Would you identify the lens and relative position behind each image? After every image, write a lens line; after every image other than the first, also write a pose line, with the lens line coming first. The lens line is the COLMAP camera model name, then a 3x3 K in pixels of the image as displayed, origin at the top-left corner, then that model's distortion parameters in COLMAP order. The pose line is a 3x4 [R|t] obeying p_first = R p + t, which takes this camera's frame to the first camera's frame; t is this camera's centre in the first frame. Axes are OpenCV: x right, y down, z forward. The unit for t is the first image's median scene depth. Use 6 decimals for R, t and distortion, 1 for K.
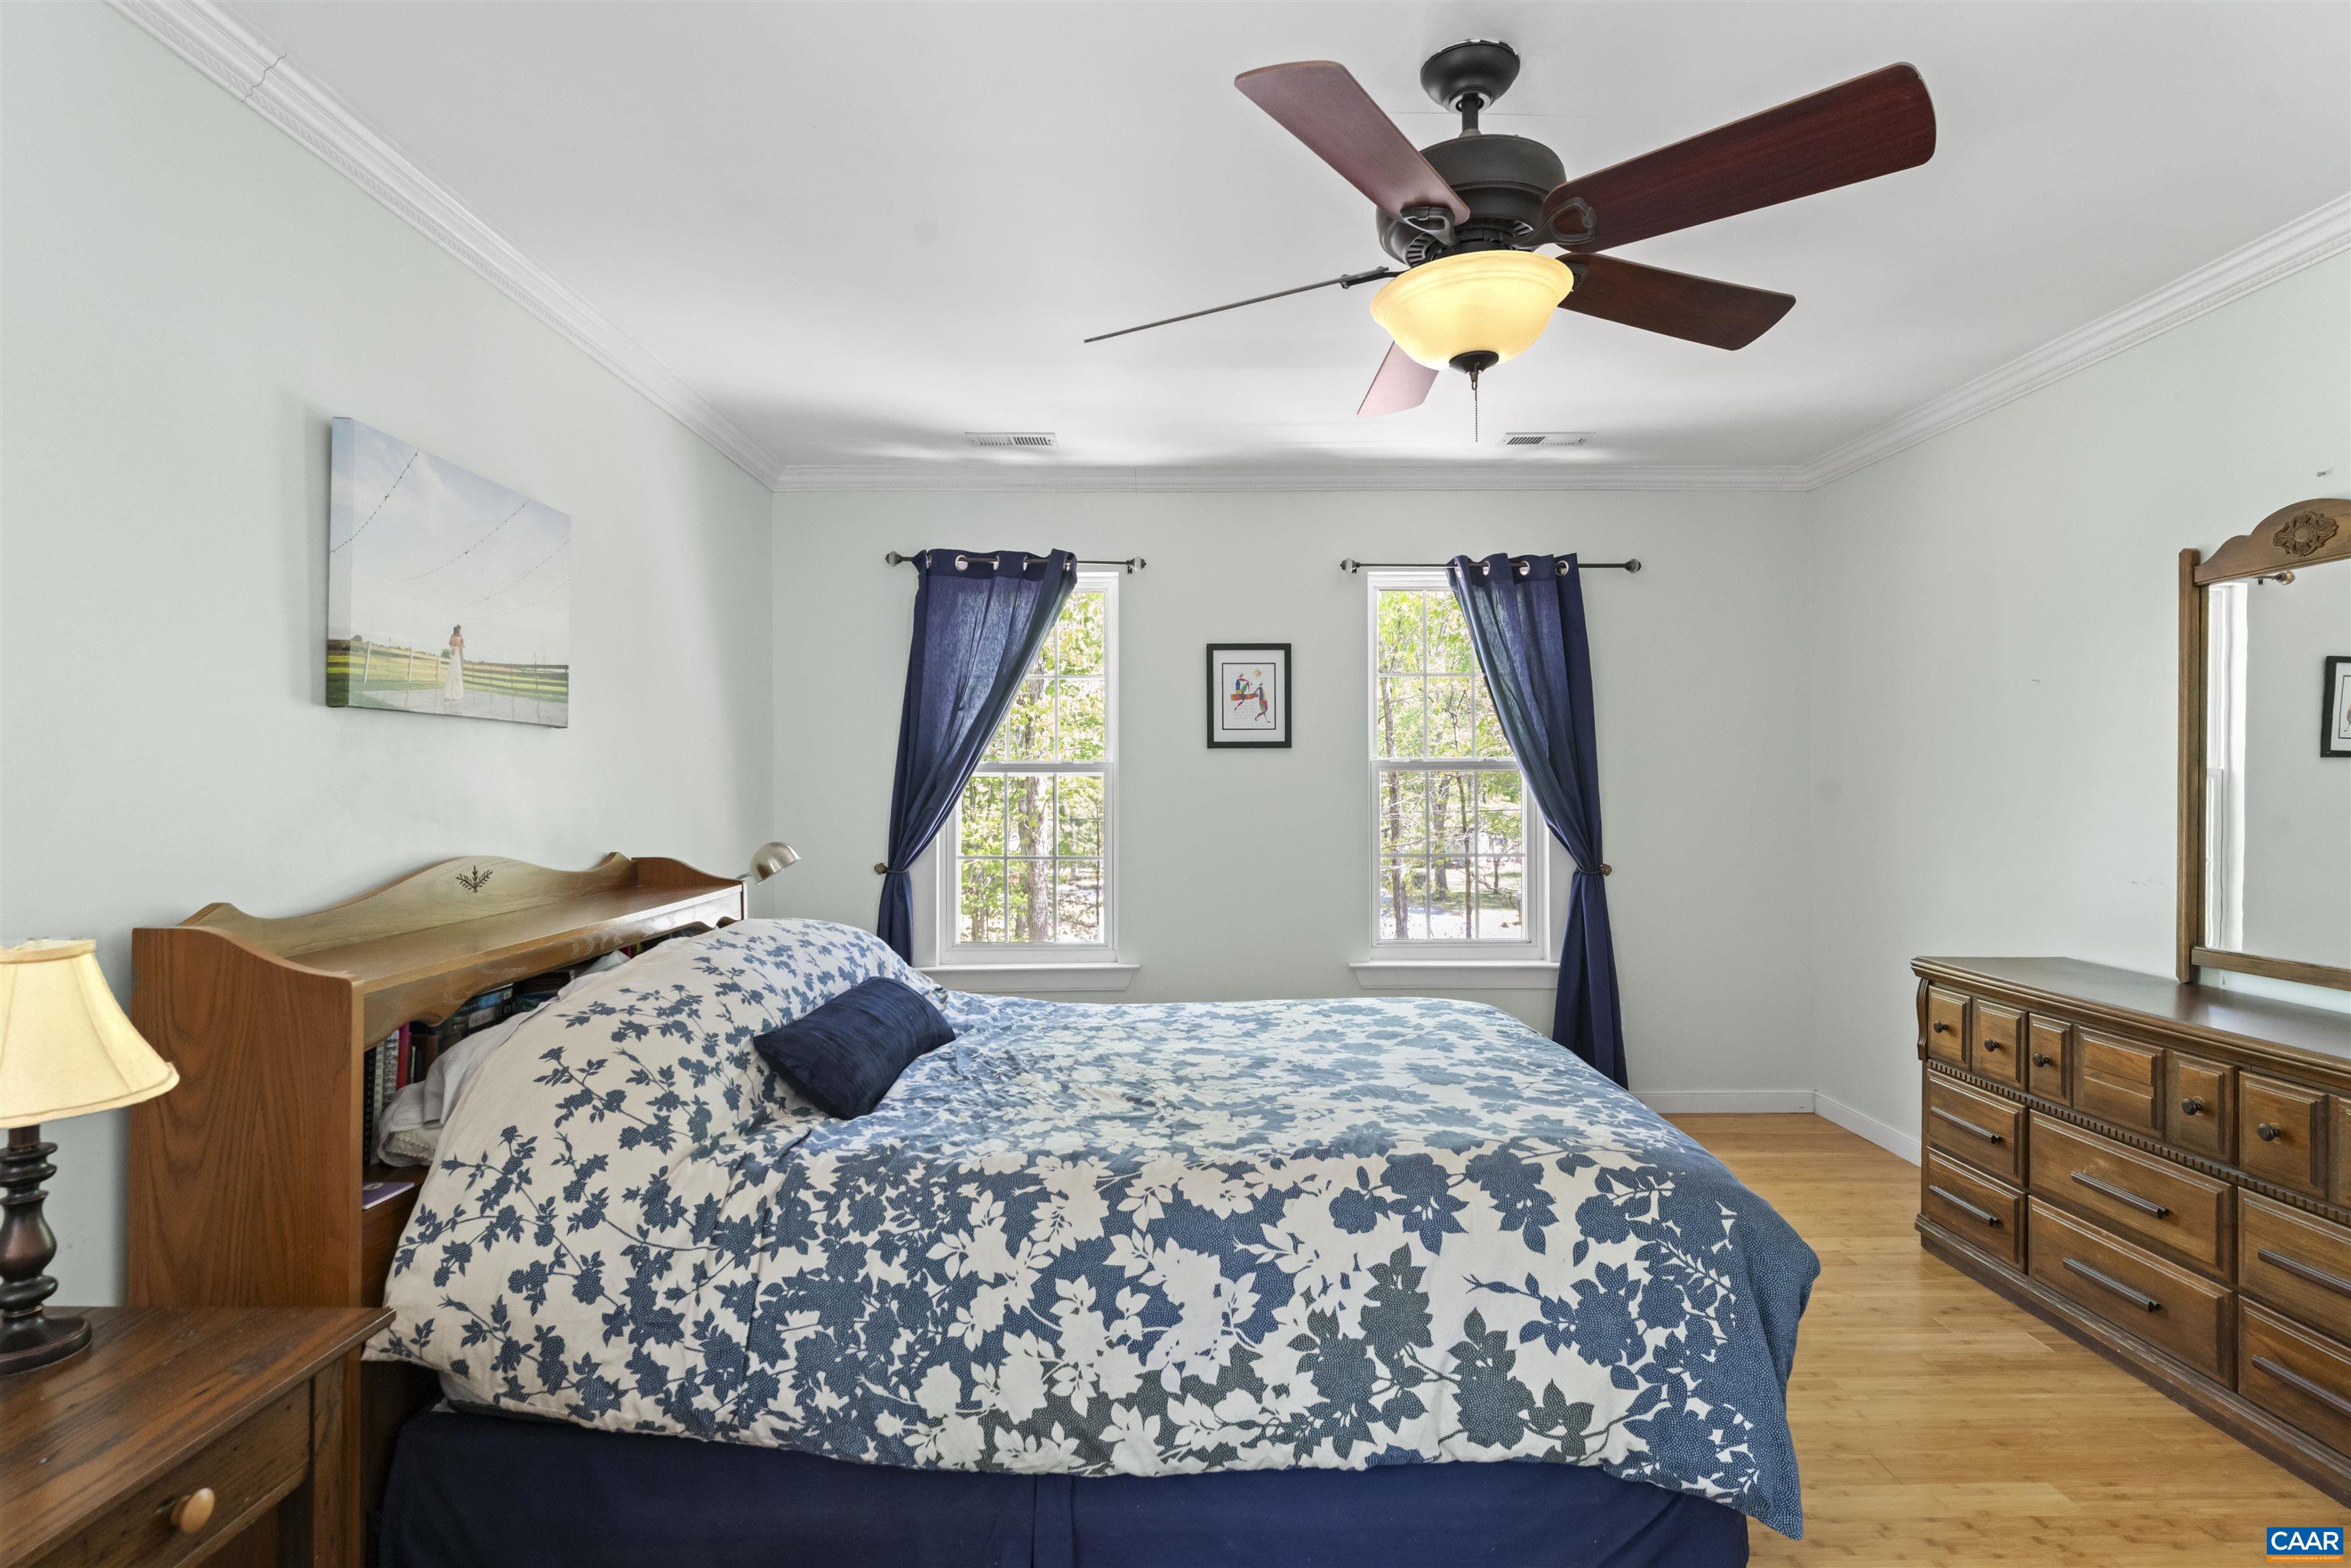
lens RADIAL K [[1184.4, 0, 1192.5], [0, 1184.4, 783.8], [0, 0, 1]] dist [0.003604, -0.001379]
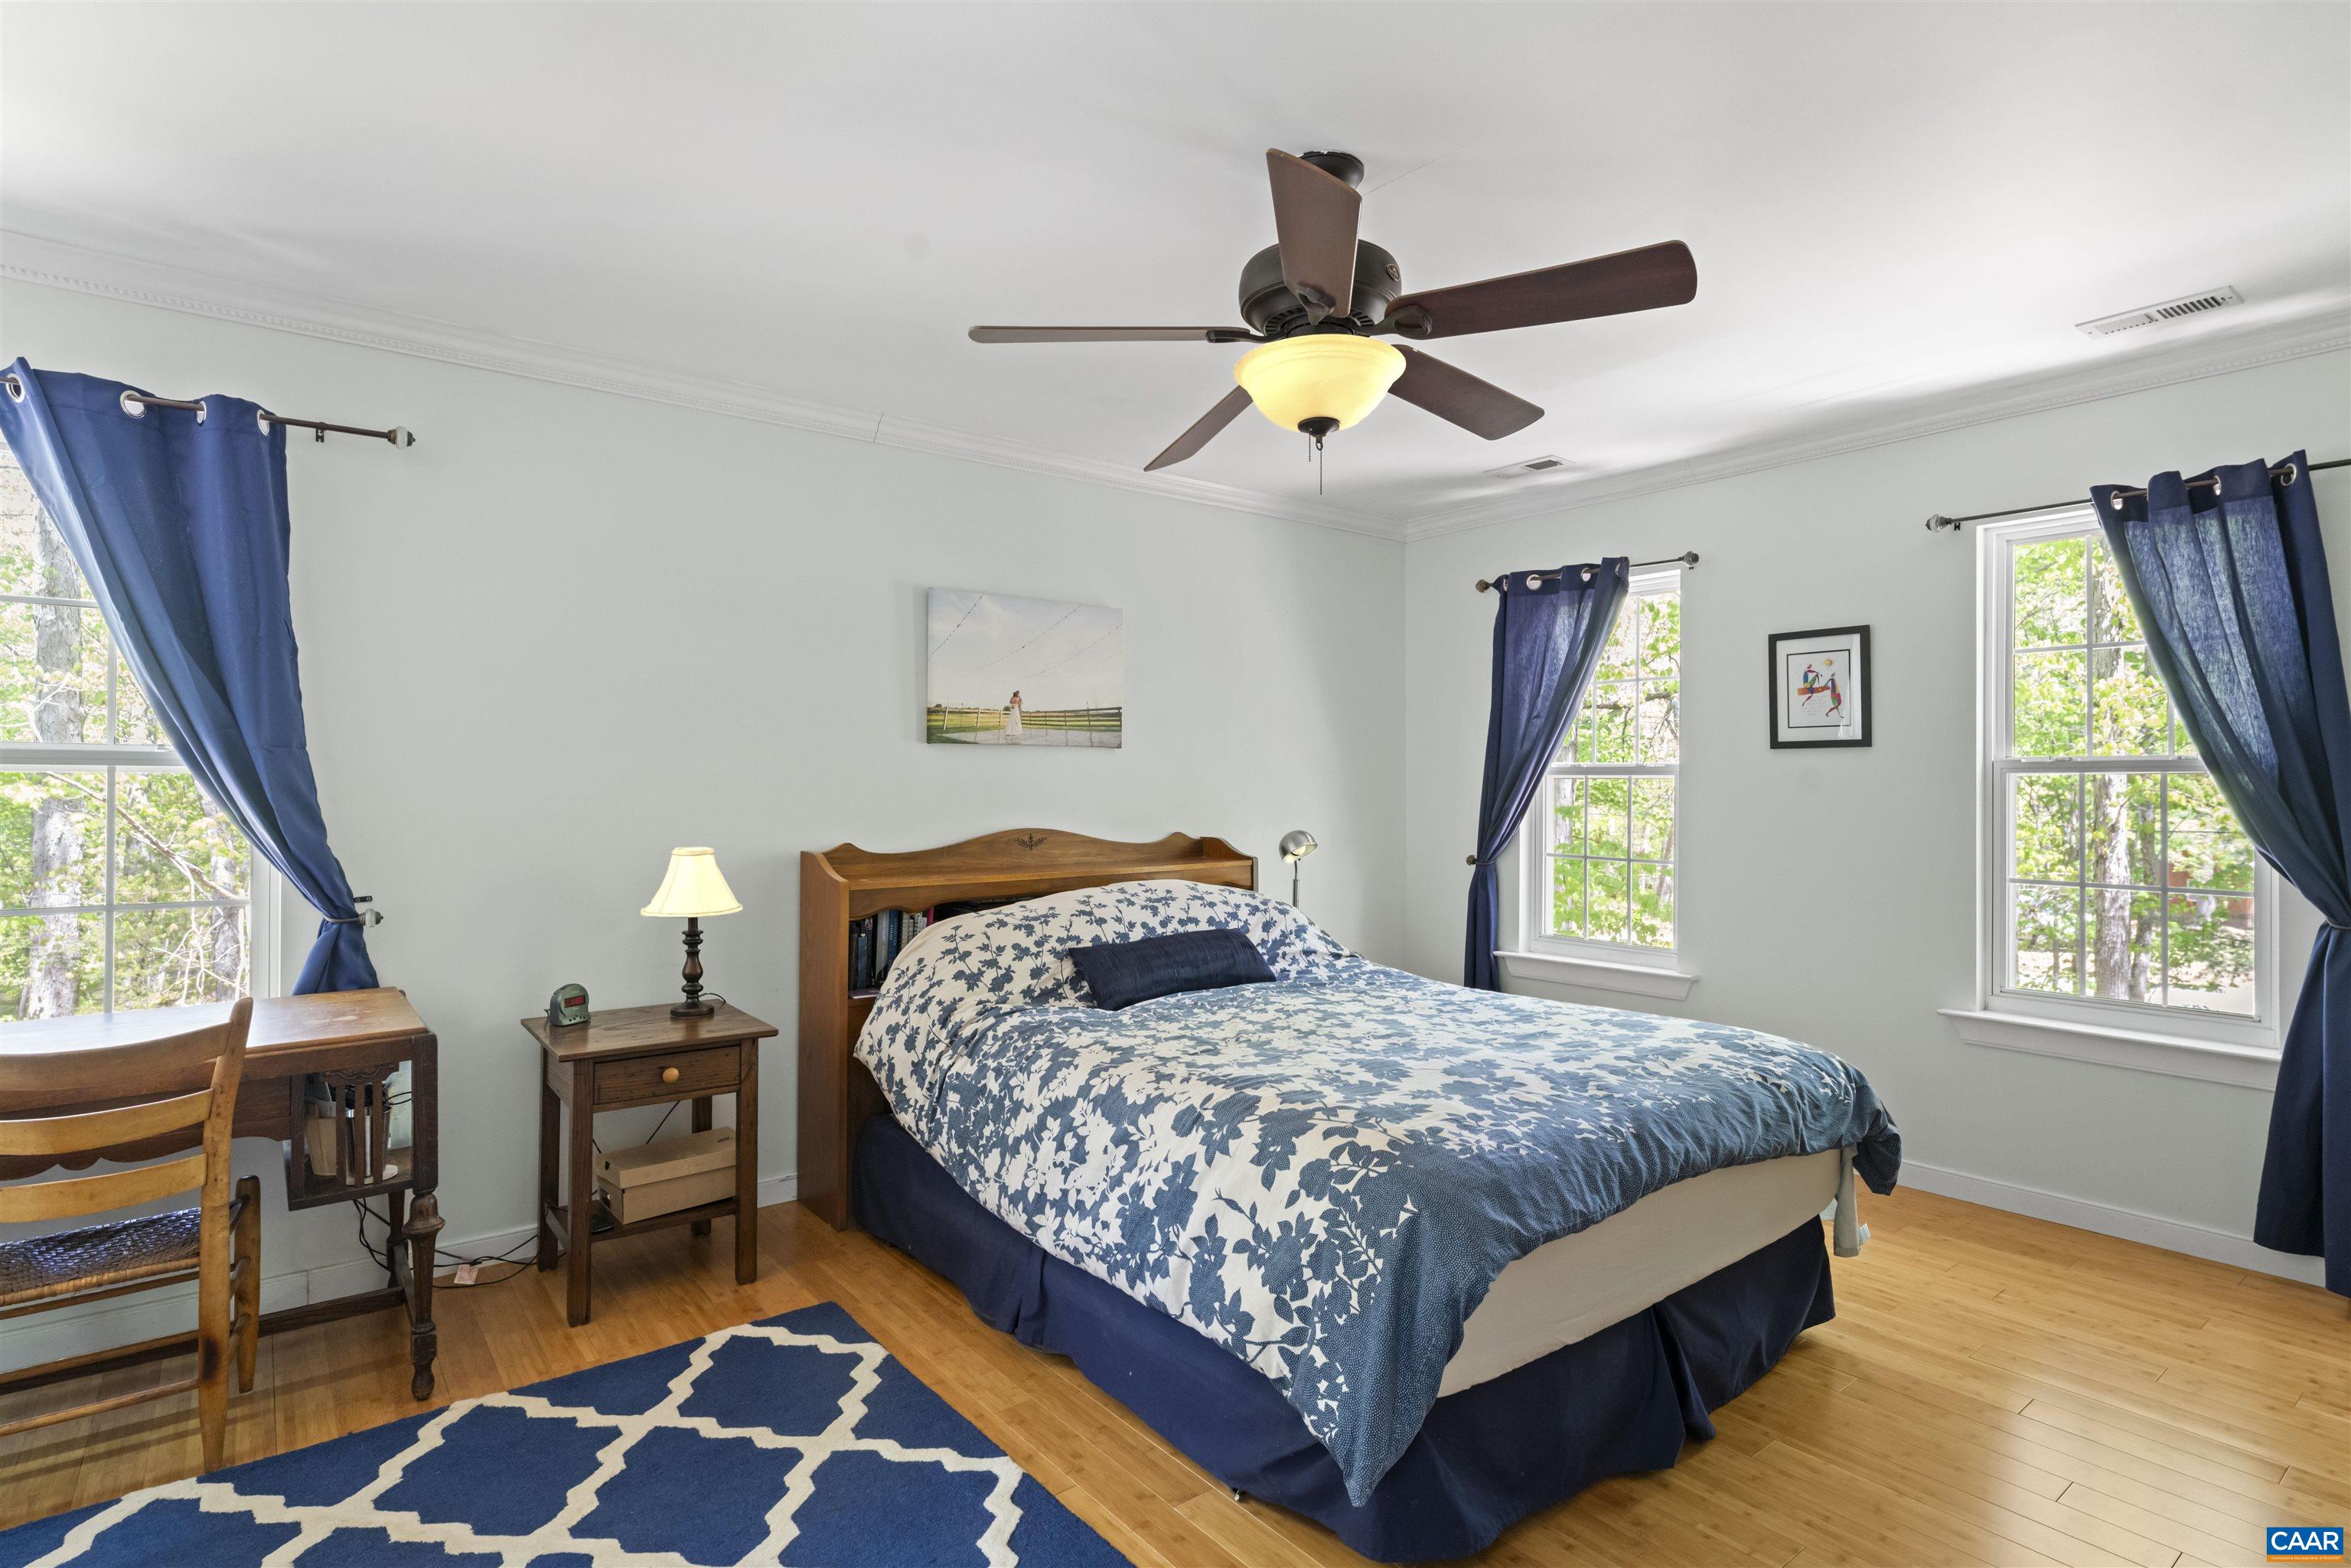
lens RADIAL K [[1188.0, 0, 1175.0], [0, 1188.0, 775.9], [0, 0, 1]] dist [0.000578, -0.000087]
pose [[0.601730, 0.001104, -0.798698, 1.187559], [-0.004807, 0.999986, -0.002240, -0.012631], [0.798685, 0.005188, 0.601727, 0.213847]]
